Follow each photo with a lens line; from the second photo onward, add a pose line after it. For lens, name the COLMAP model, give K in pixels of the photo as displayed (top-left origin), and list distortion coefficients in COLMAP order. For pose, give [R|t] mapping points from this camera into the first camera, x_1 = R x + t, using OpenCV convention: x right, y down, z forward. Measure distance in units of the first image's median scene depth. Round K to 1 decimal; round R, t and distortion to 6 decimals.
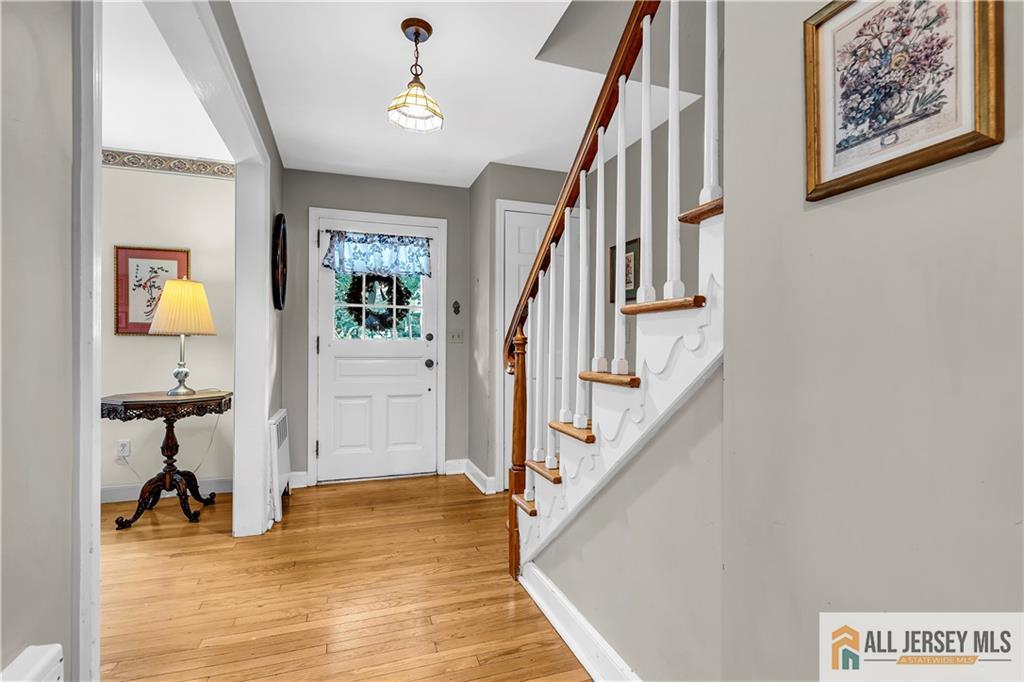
lens RADIAL K [[526.5, 0, 568.3], [0, 526.5, 343.4], [0, 0, 1]] dist [-0.000214, 0.000611]
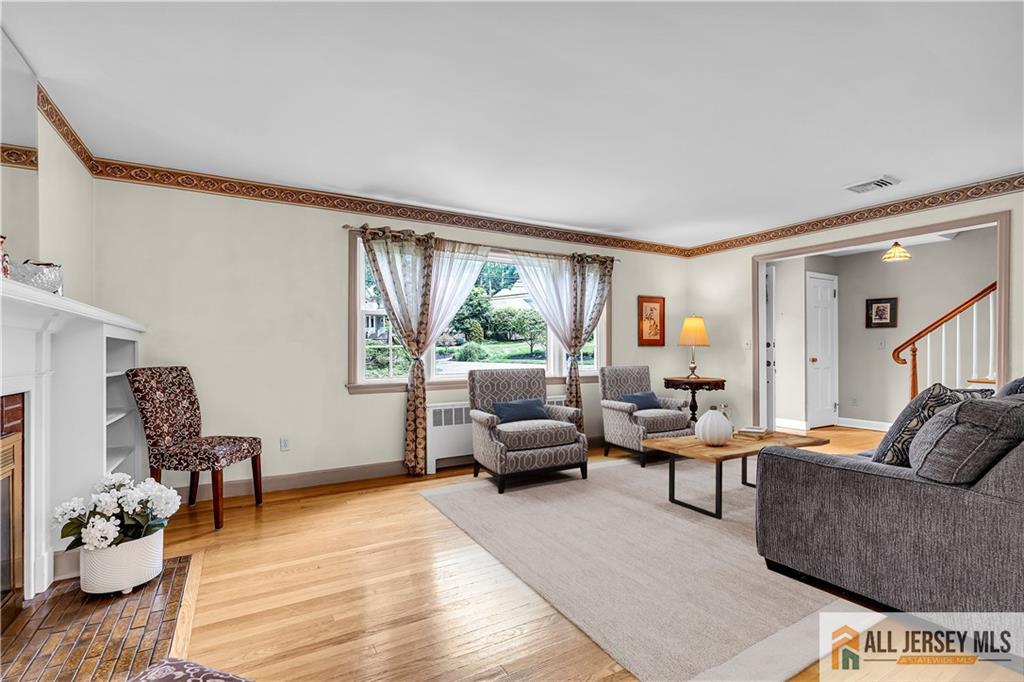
lens RADIAL K [[475.1, 0, 511.9], [0, 475.1, 348.5], [0, 0, 1]] dist [-0.000726, 0.000574]
pose [[0.977775, -0.006178, 0.209567, -1.470917], [0.004231, 0.999944, 0.009739, -0.023634], [-0.209615, -0.008636, 0.977746, -0.422438]]
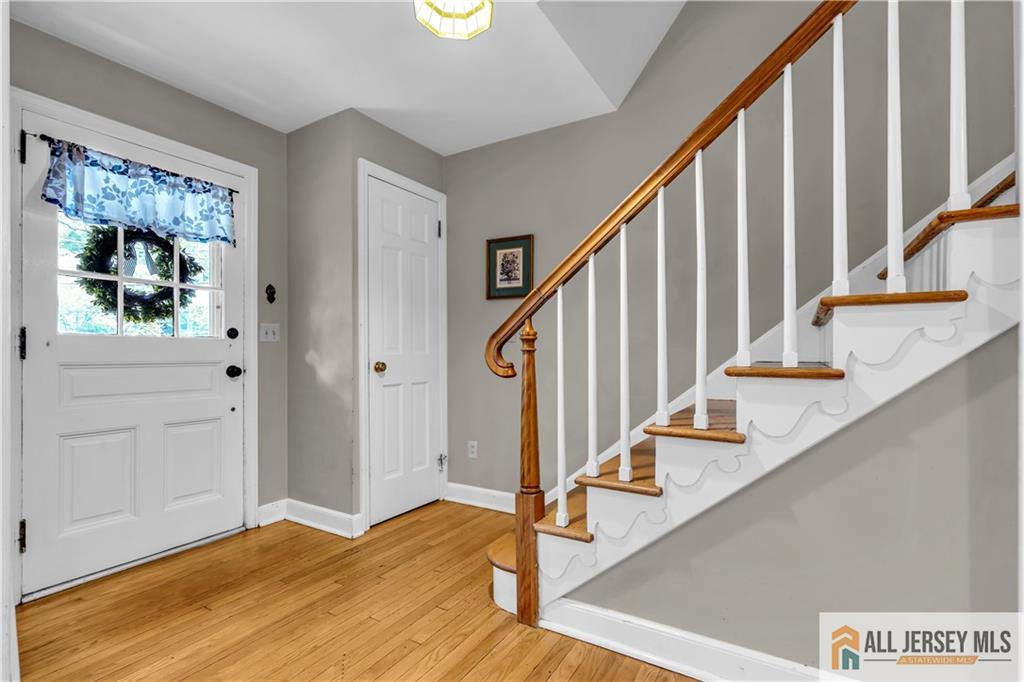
lens RADIAL K [[475.1, 0, 511.9], [0, 475.1, 348.5], [0, 0, 1]] dist [-0.000726, 0.000574]
pose [[0.769558, -0.002397, 0.638573, -0.392844], [0.003064, 0.999995, 0.000061, 0.009444], [-0.638570, 0.001910, 0.769561, 0.297277]]
